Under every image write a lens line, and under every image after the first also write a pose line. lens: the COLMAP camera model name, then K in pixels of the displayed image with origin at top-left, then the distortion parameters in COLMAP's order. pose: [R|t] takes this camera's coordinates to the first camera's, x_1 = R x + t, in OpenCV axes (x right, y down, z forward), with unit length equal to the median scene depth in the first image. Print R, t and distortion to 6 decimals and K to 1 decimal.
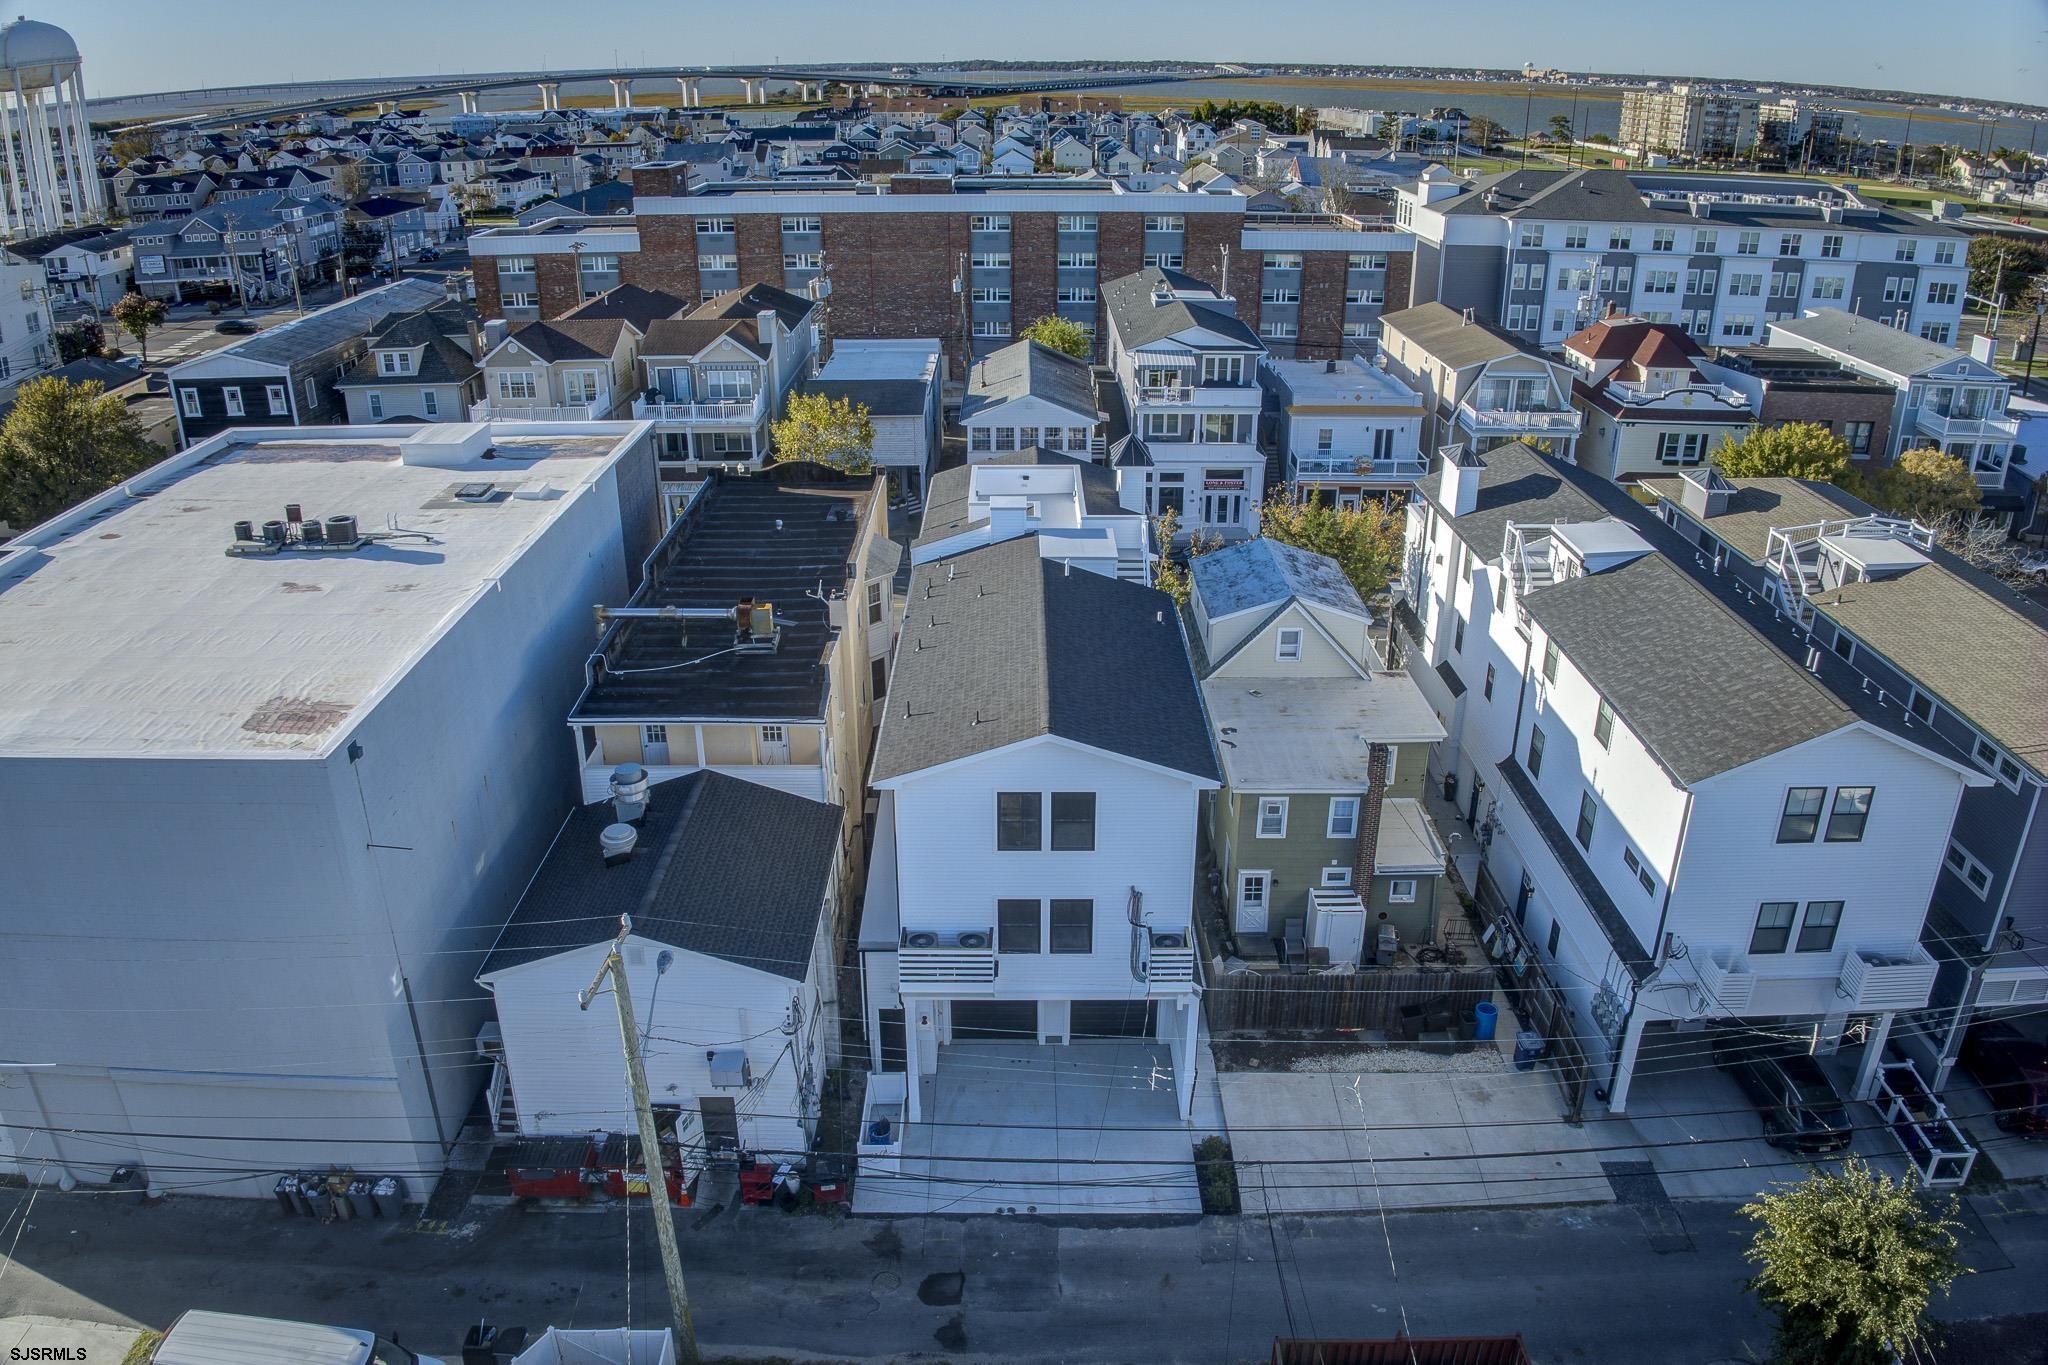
lens RADIAL K [[1444.1, 0, 1025.1], [0, 1444.1, 675.7], [0, 0, 1]] dist [-0.109026, -0.007198]
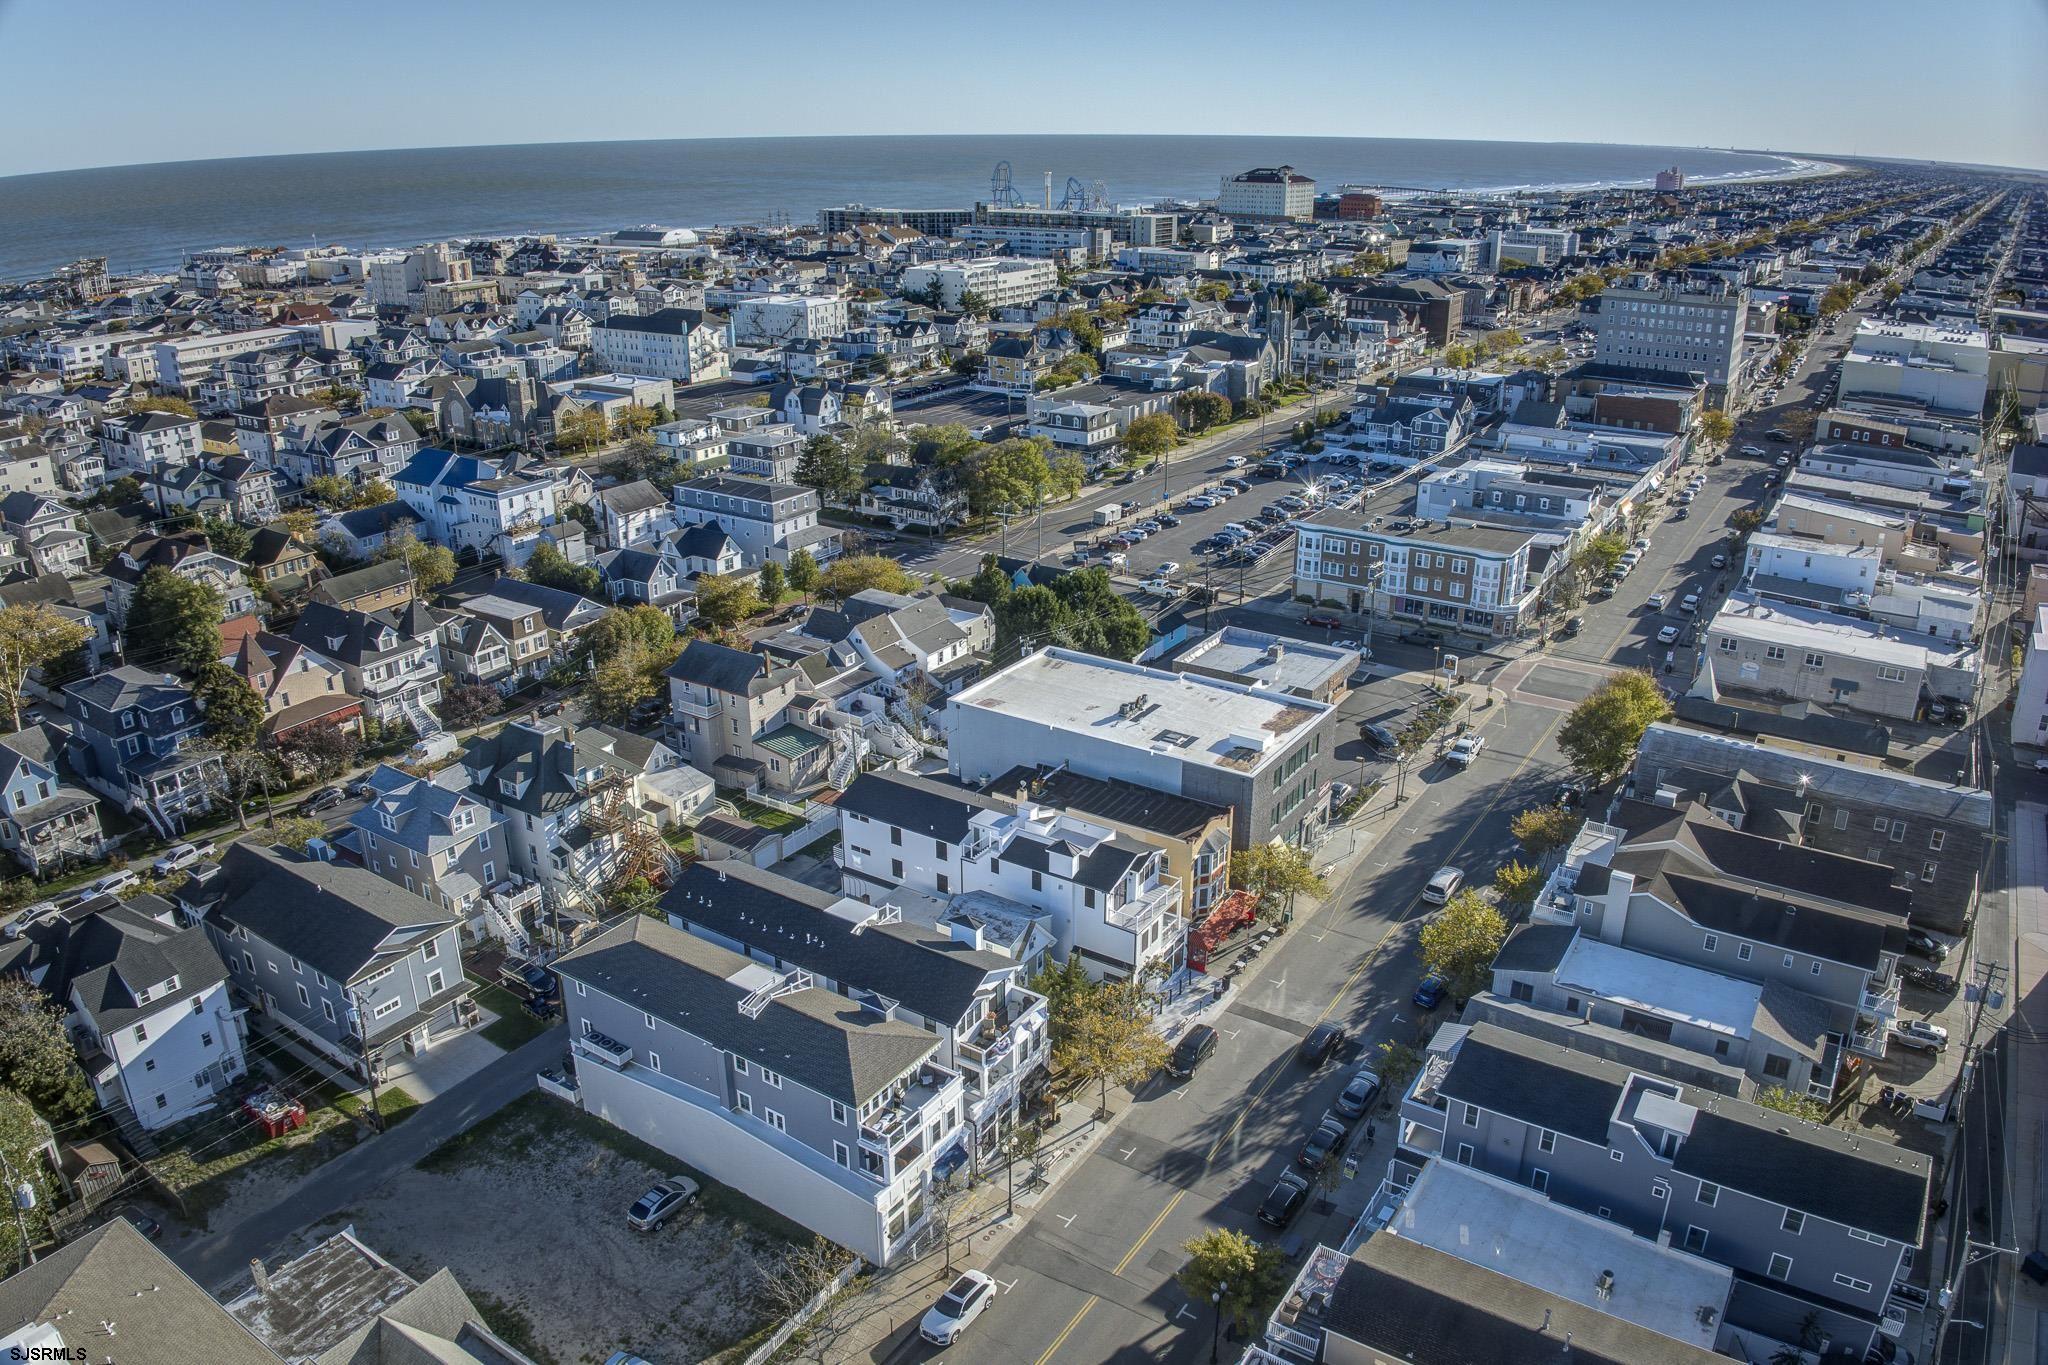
lens RADIAL K [[1439.0, 0, 1025.8], [0, 1439.0, 678.4], [0, 0, 1]] dist [-0.105432, -0.010888]
pose [[-0.551974, 0.303068, -0.776836, 1.012953], [-0.330496, 0.775803, 0.537497, -0.891398], [0.765570, 0.553425, -0.328060, 0.947145]]
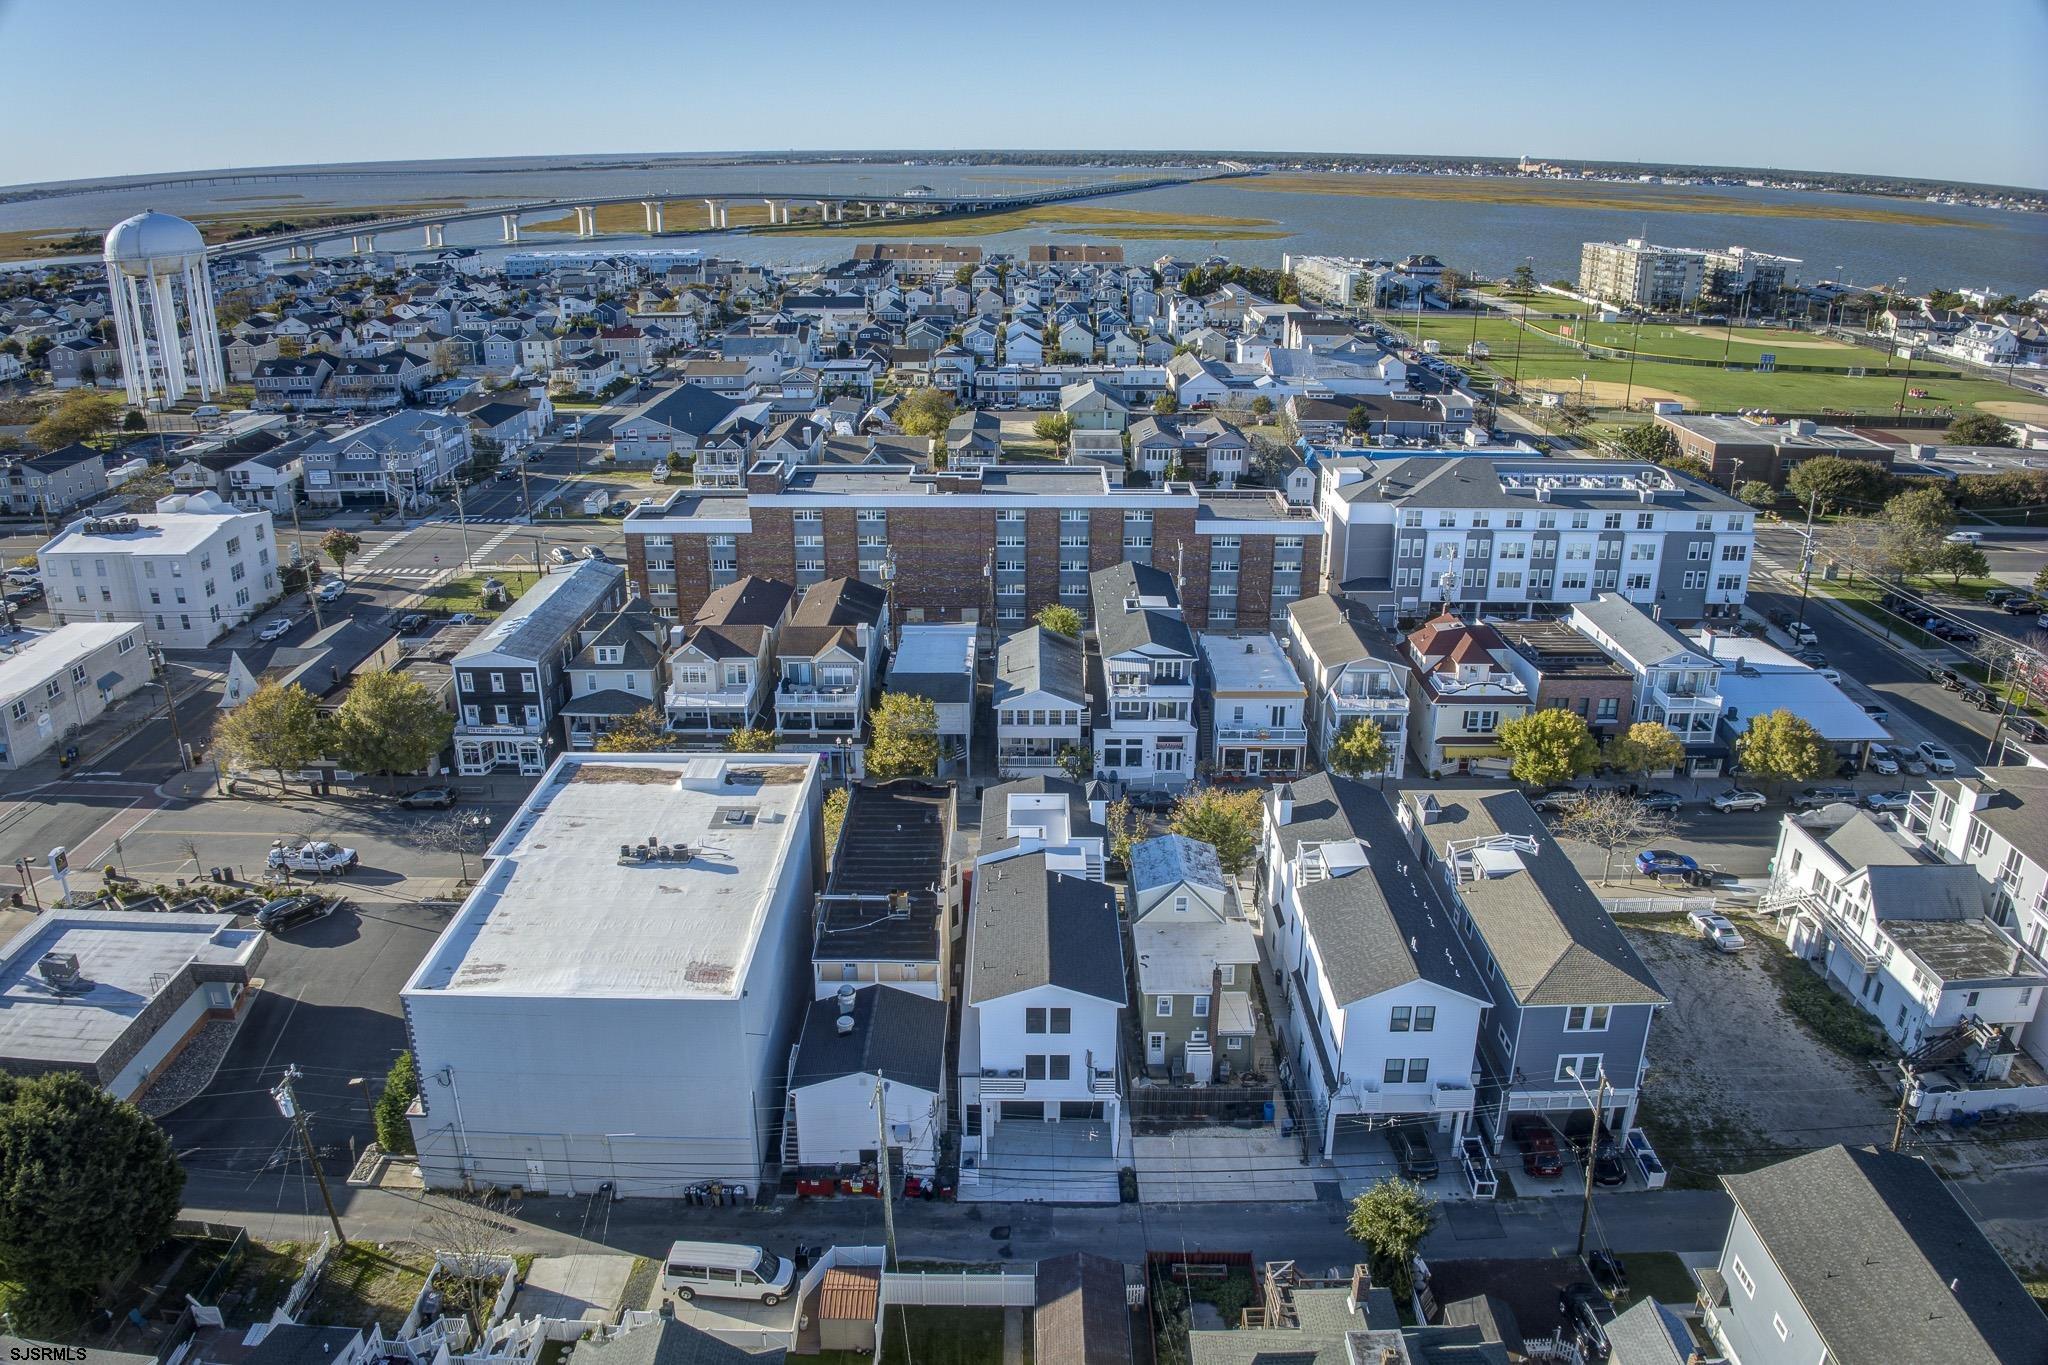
lens RADIAL K [[1439.0, 0, 1025.8], [0, 1439.0, 678.4], [0, 0, 1]] dist [-0.105432, -0.010888]
pose [[0.999985, 0.004032, -0.003745, -0.005728], [-0.004218, 0.998682, -0.051159, -0.129533], [0.003534, 0.051174, 0.998683, -0.507169]]
